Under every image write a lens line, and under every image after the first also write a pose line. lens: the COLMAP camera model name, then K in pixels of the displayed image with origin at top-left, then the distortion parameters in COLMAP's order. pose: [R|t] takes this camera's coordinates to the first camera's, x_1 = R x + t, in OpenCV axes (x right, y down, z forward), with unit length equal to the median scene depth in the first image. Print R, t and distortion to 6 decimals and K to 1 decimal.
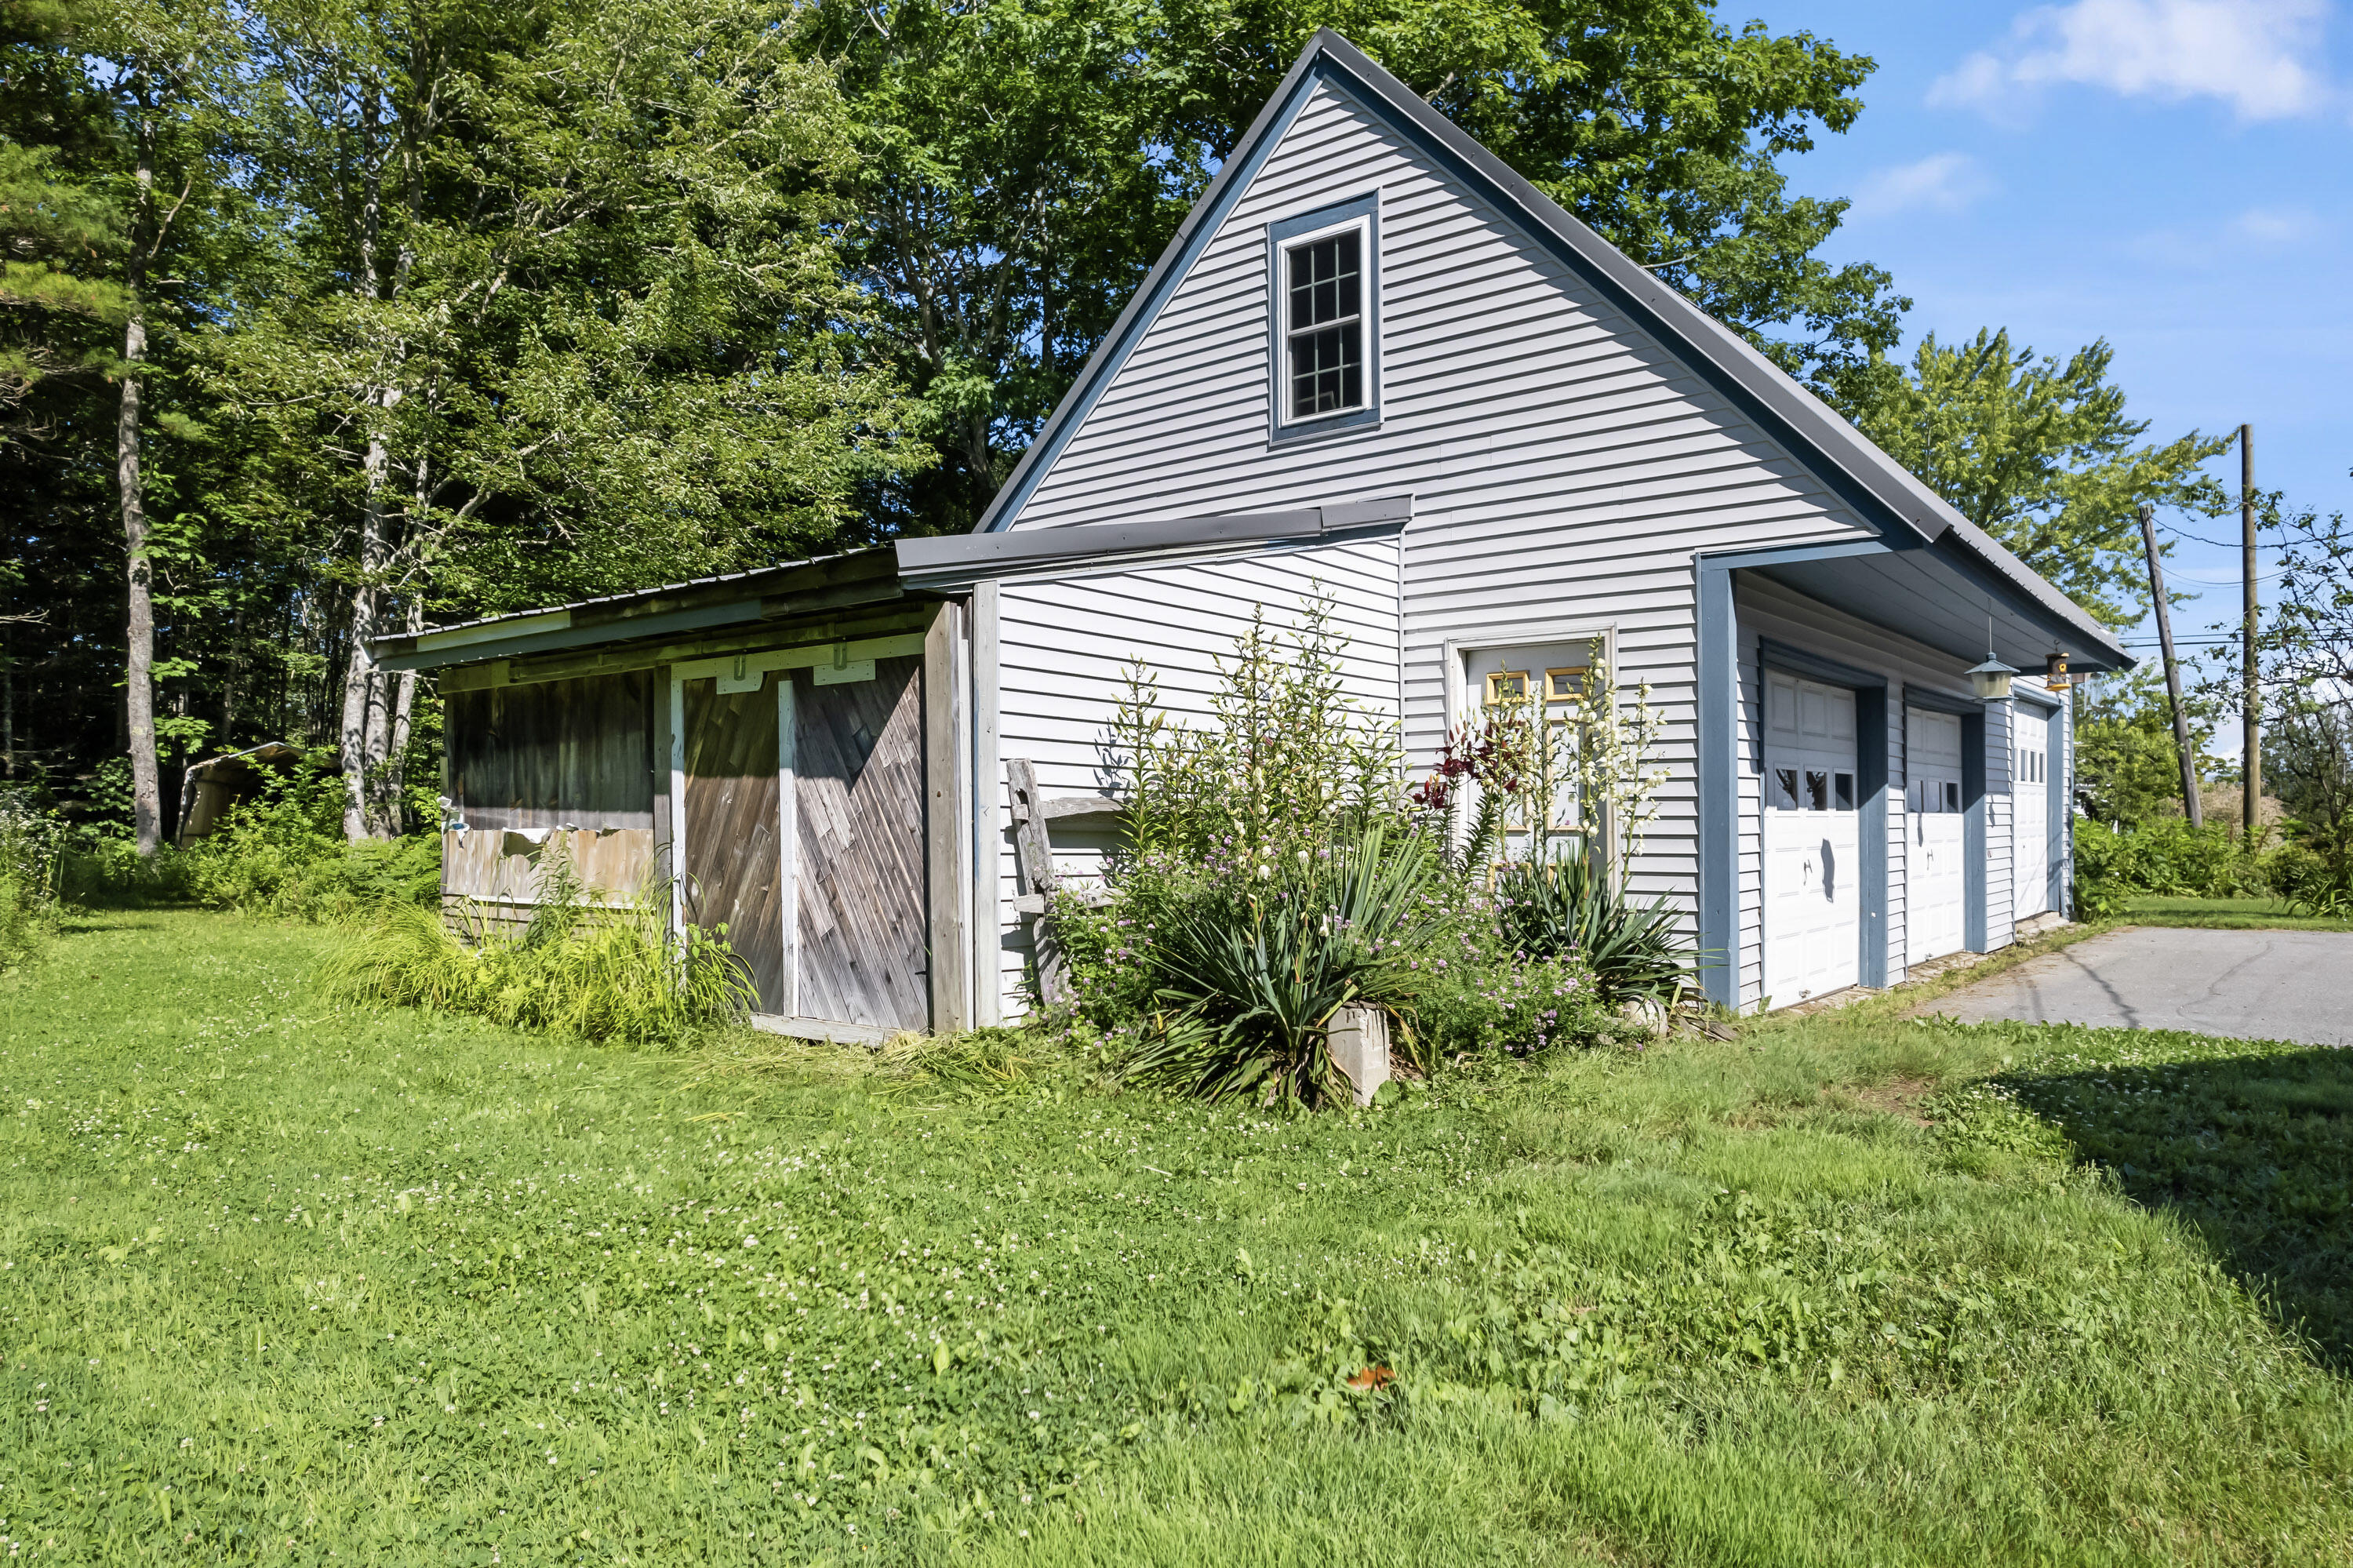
lens RADIAL K [[1490.8, 0, 1203.3], [0, 1490.8, 858.6], [0, 0, 1]] dist [-0.044635, 0.000787]
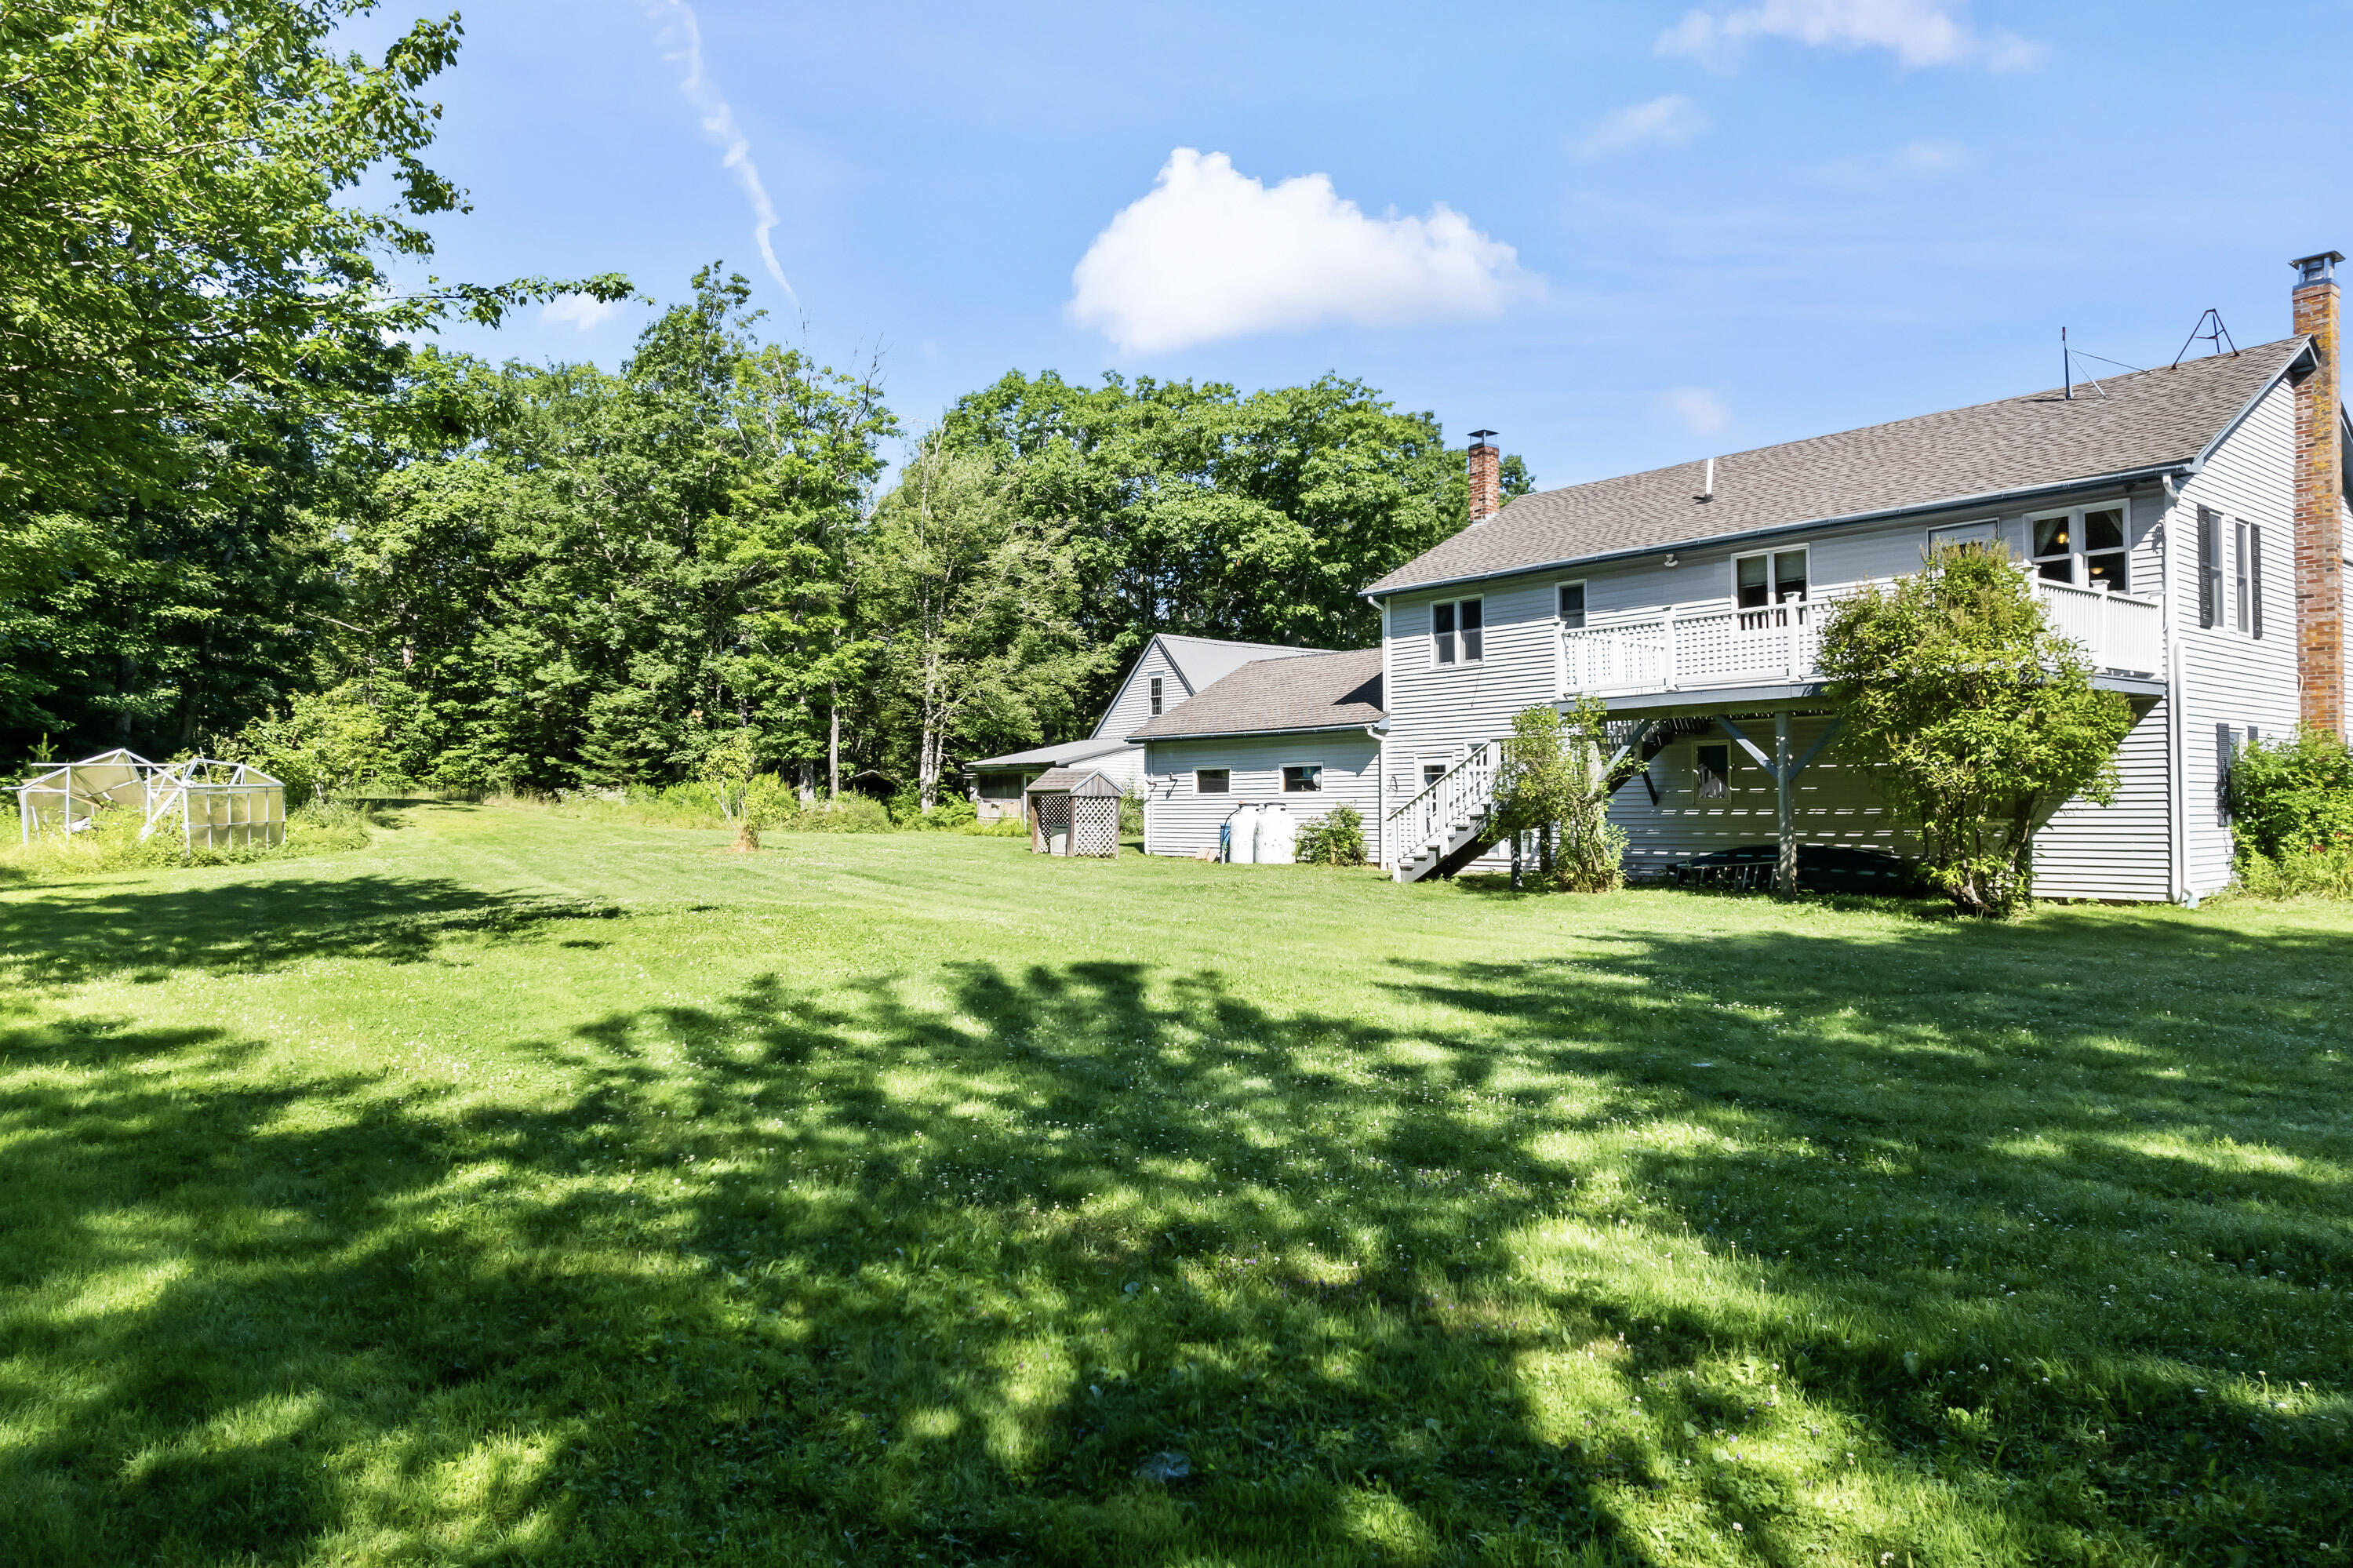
lens RADIAL K [[1506.9, 0, 1175.5], [0, 1506.9, 805.7], [0, 0, 1]] dist [-0.068928, 0.059084]
pose [[0.974267, 0.000122, -0.225399, 1.243162], [-0.004728, 0.999791, -0.019898, 0.087665], [0.225349, 0.020451, 0.974063, -3.720794]]
